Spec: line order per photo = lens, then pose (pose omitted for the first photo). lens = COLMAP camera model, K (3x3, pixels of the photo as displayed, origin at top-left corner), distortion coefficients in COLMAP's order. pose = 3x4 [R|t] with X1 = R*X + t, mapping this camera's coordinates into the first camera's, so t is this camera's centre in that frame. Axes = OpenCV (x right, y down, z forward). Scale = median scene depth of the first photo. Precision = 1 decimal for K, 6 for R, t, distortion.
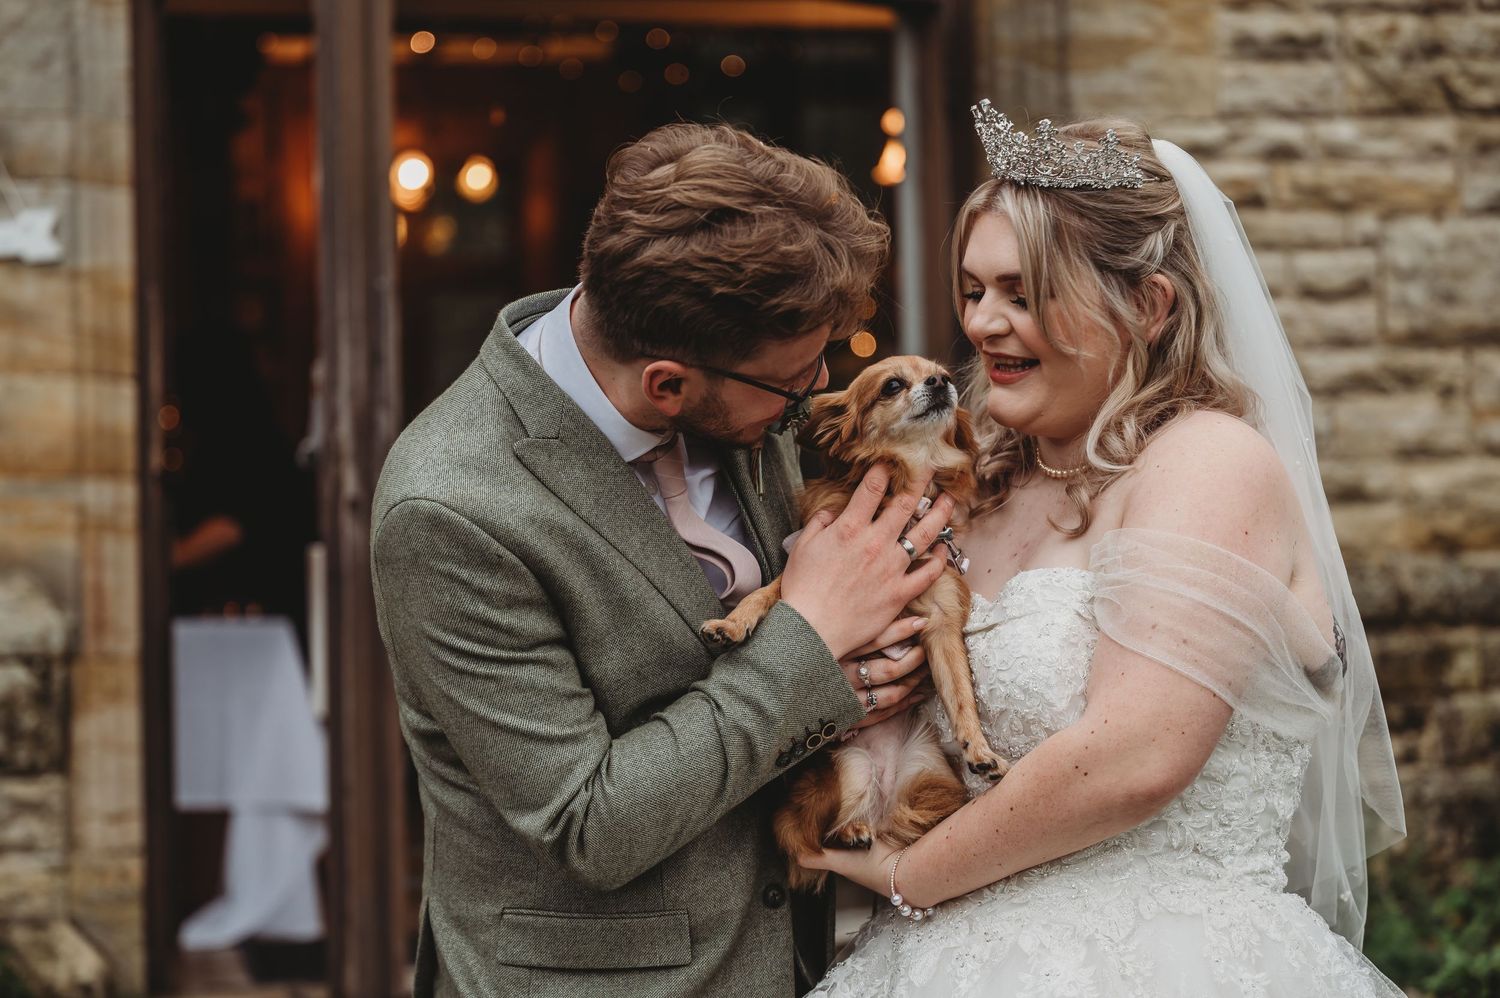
lens RADIAL K [[3522.9, 0, 721.6], [0, 3522.9, 492.6], [0, 0, 1]] dist [0.004349, -0.403908]
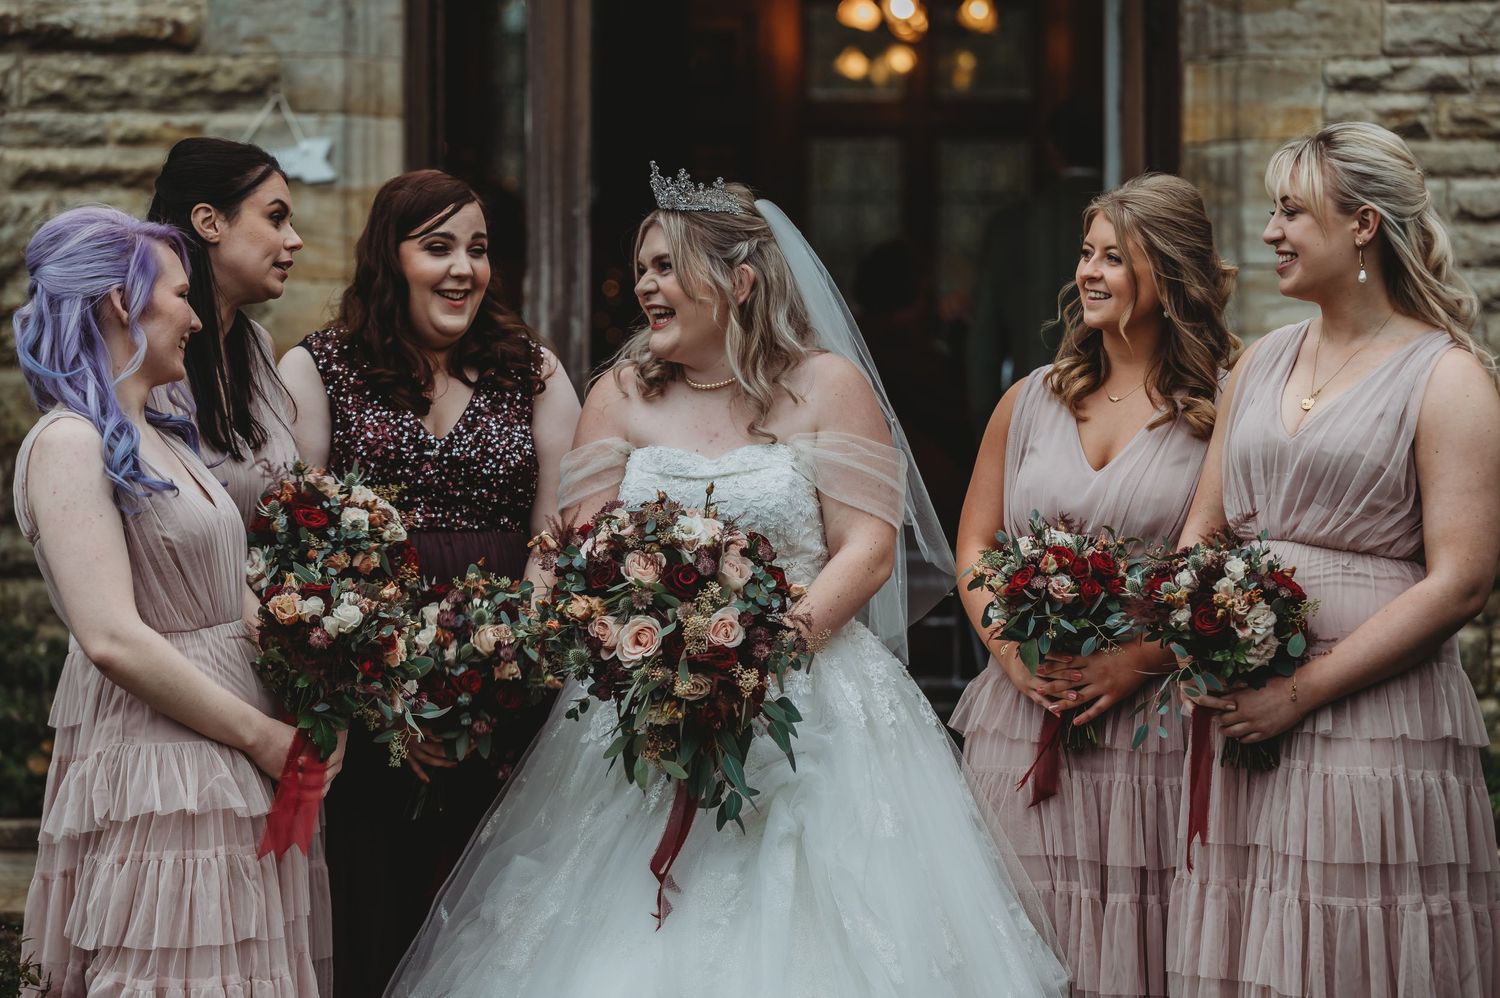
lens RADIAL K [[5585.4, 0, 750.0], [0, 5585.4, 499.0], [0, 0, 1]] dist [-0.070635, -0.531710]
pose [[0.978487, 0.022134, -0.205116, 0.658884], [-0.015490, 0.999304, 0.033939, -0.052986], [0.205724, -0.030032, 0.978149, -1.561537]]
